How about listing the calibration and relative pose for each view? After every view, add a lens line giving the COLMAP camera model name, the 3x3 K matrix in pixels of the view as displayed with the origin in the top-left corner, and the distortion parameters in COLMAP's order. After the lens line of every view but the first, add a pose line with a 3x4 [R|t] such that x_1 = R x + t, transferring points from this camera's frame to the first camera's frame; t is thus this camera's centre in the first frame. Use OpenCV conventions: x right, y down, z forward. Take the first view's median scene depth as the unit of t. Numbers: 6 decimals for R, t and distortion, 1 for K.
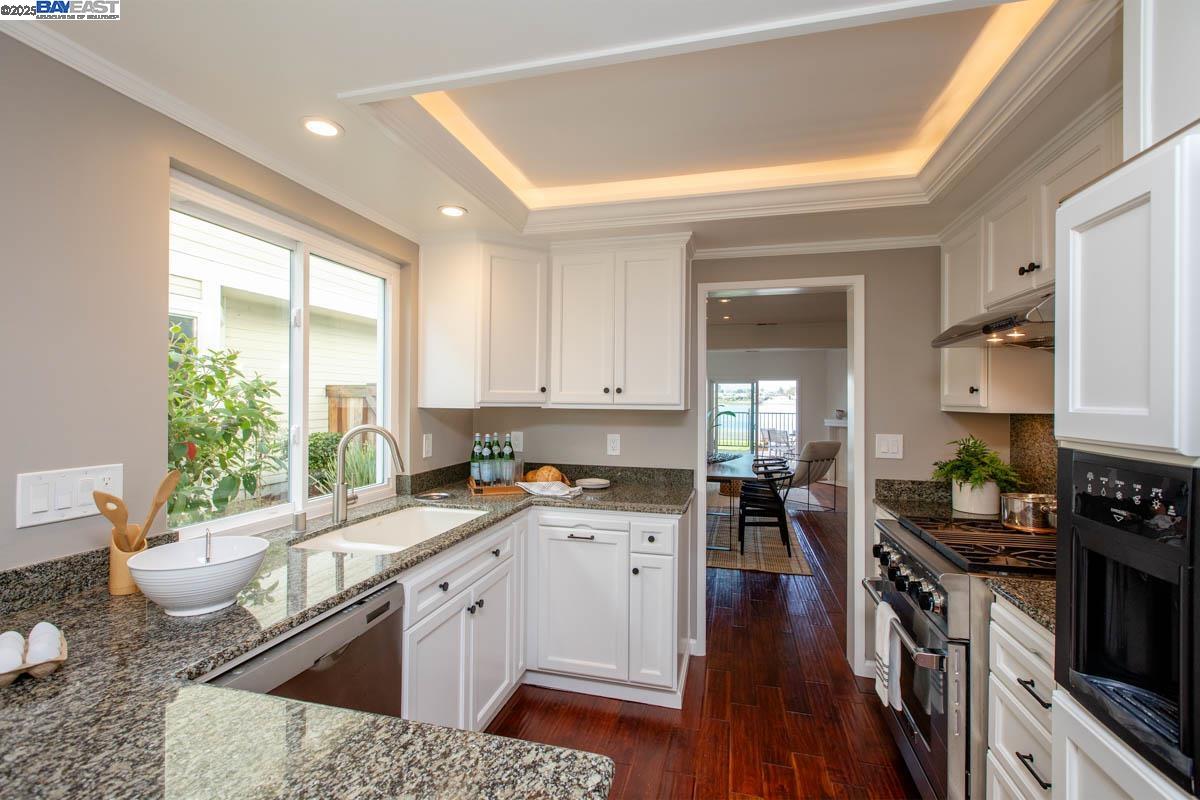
lens RADIAL K [[533.0, 0, 593.1], [0, 533.0, 398.5], [0, 0, 1]] dist [0.000035, 0.000682]
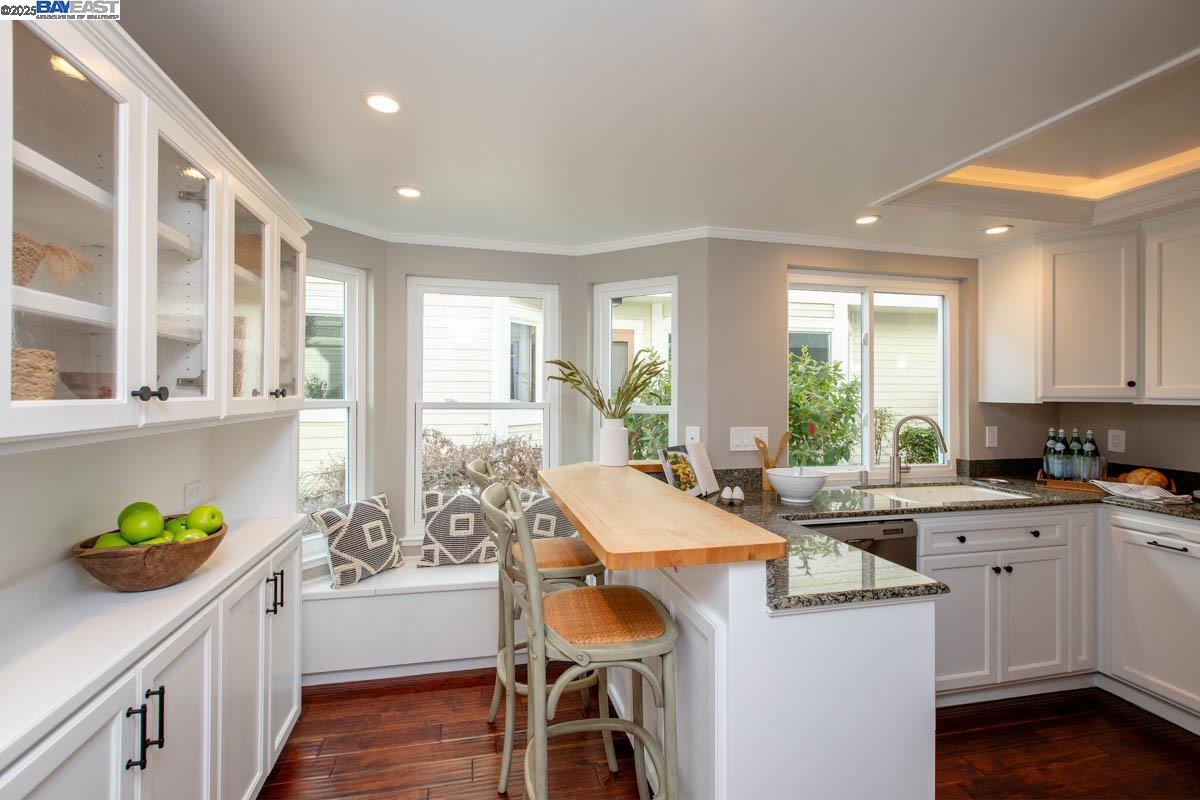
lens RADIAL K [[533.0, 0, 594.3], [0, 533.0, 389.8], [0, 0, 1]] dist [0.000035, 0.000682]
pose [[0.467512, -0.009992, -0.883930, 0.308760], [0.002176, 0.999946, -0.010152, 0.000800], [0.883984, 0.002823, 0.467509, -0.269886]]
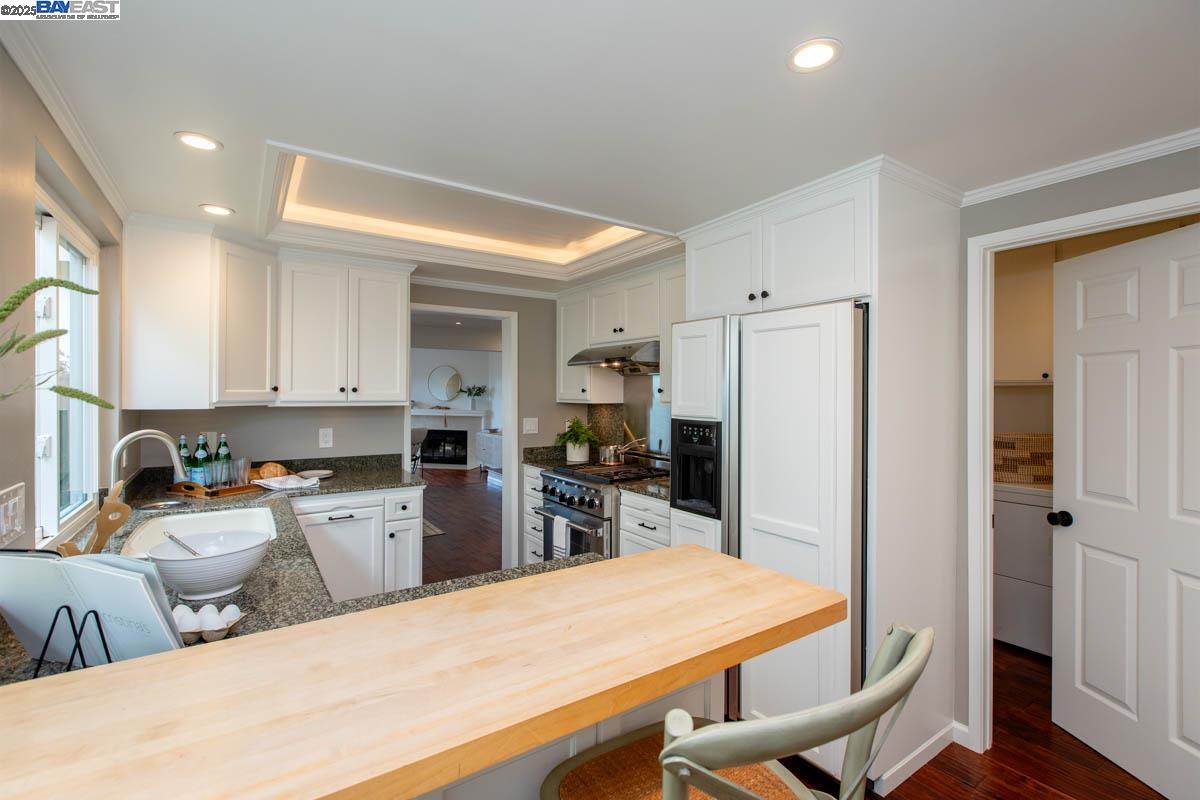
lens RADIAL K [[533.0, 0, 598.6], [0, 533.0, 396.4], [0, 0, 1]] dist [0.000035, 0.000682]
pose [[0.661212, -0.010512, 0.750125, -0.489785], [-0.001937, 0.999875, 0.015720, -0.021025], [-0.750196, -0.011847, 0.661109, -0.170425]]
